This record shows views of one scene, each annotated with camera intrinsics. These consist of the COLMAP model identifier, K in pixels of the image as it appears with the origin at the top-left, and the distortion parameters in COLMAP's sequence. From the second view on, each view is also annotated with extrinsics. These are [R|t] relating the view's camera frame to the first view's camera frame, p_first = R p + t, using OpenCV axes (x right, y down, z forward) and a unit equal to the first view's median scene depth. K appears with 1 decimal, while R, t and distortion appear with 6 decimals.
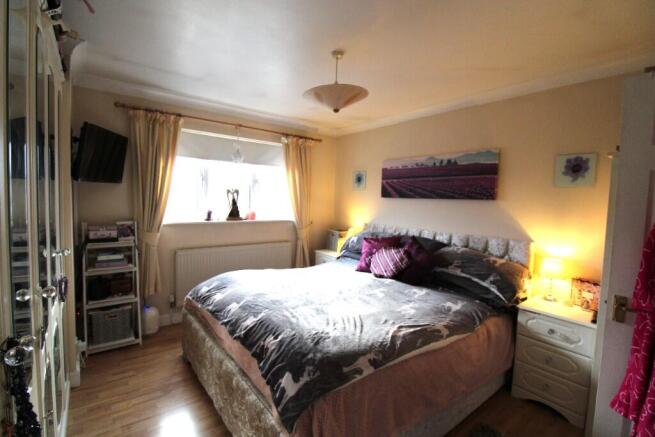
lens RADIAL K [[303.8, 0, 329.5], [0, 303.8, 216.1], [0, 0, 1]] dist [-0.010241, -0.000691]
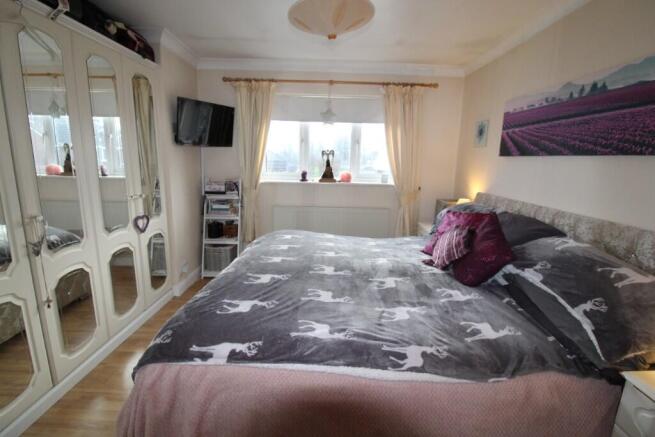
lens RADIAL K [[303.8, 0, 329.5], [0, 303.8, 216.1], [0, 0, 1]] dist [-0.010241, -0.000691]
pose [[0.787549, 0.102471, -0.607673, 0.364954], [-0.034008, 0.991803, 0.123171, 0.002760], [0.615313, -0.076338, 0.784578, 0.250421]]
